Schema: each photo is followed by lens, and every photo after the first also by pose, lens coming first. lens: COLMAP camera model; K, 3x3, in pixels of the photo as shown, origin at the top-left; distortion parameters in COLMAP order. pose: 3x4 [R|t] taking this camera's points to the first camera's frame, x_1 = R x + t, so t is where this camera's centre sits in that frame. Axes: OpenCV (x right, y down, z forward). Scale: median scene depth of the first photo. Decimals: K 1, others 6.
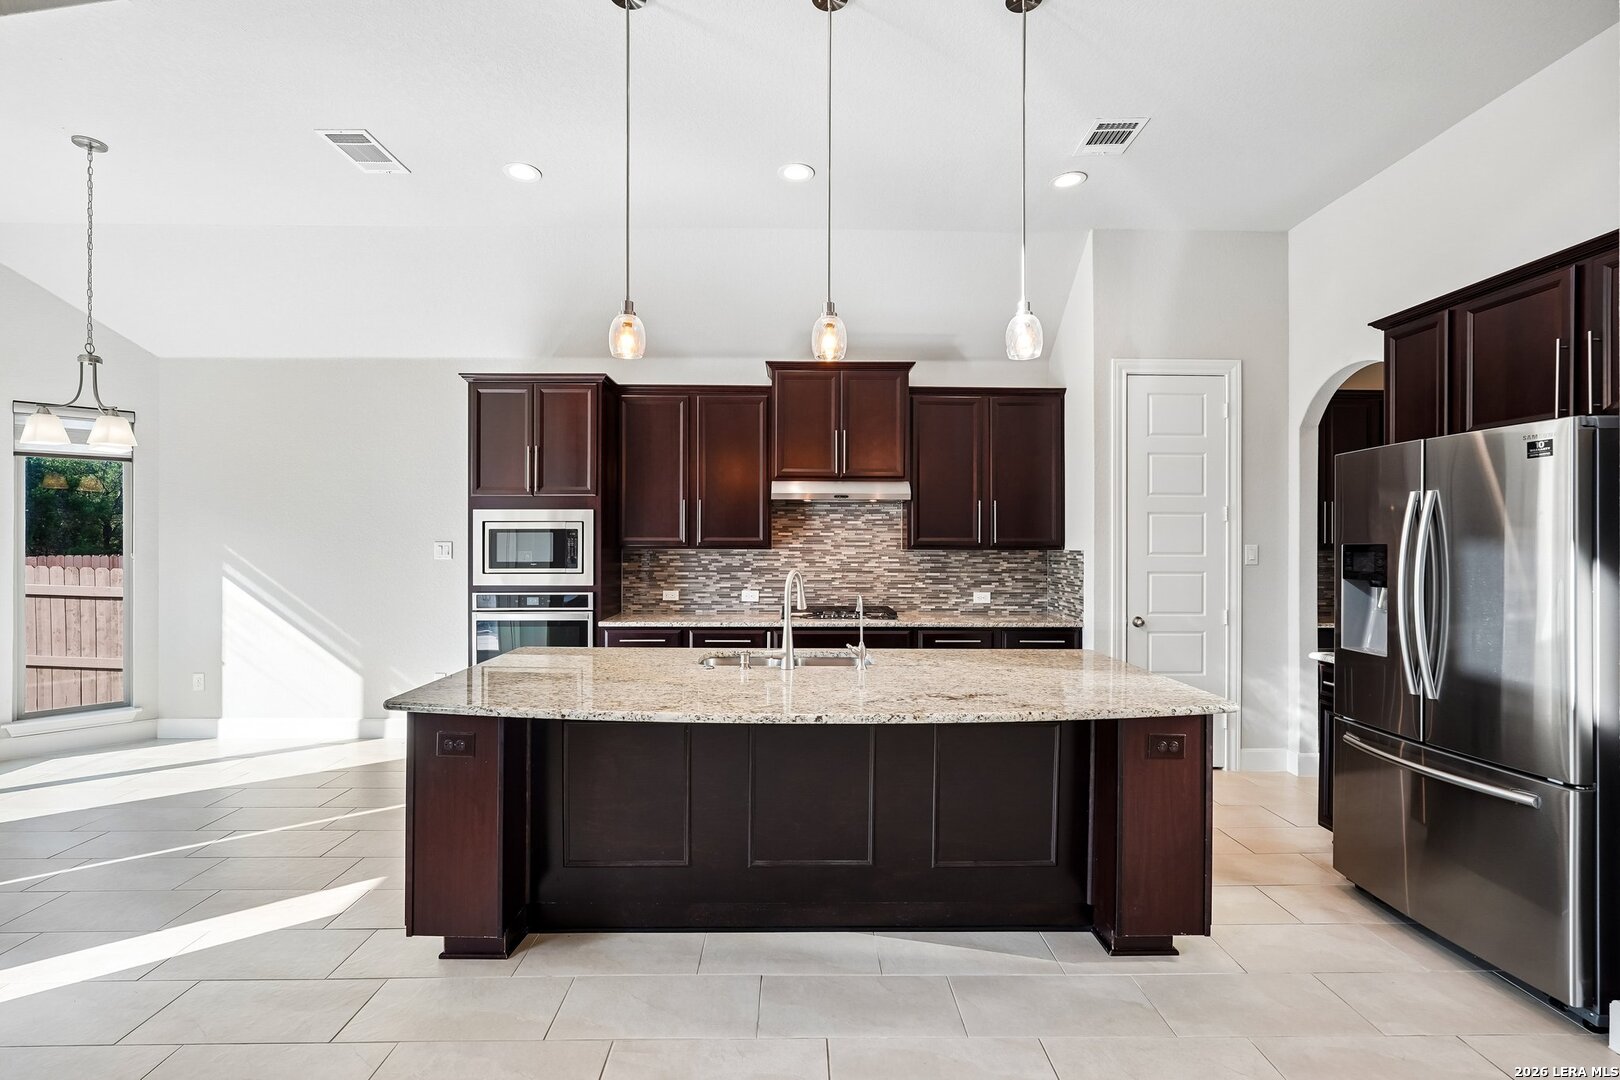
lens RADIAL K [[715.4, 0, 820.2], [0, 715.4, 541.2], [0, 0, 1]] dist [-0.009147, 0.005023]
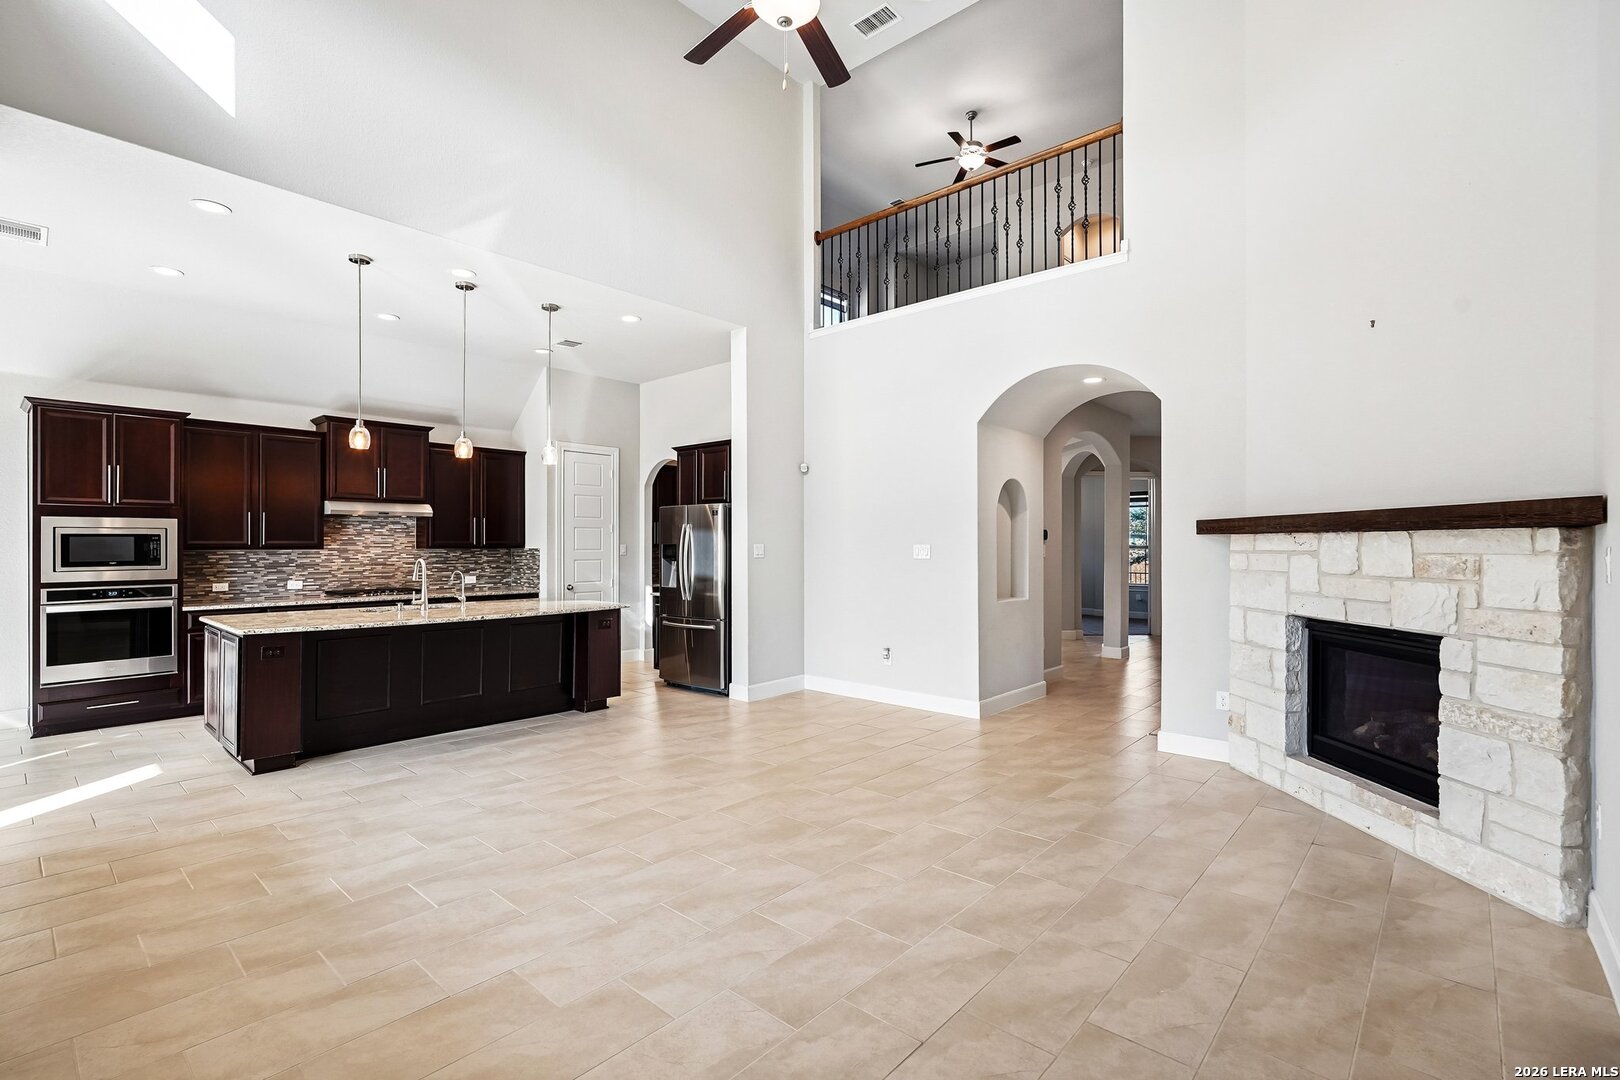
lens RADIAL K [[715.4, 0, 801.7], [0, 715.4, 541.9], [0, 0, 1]] dist [-0.009147, 0.005023]
pose [[0.682721, -0.001135, 0.730678, -0.444987], [0.002893, 0.999995, -0.001150, 0.001016], [-0.730673, 0.002899, 0.682721, -0.623020]]
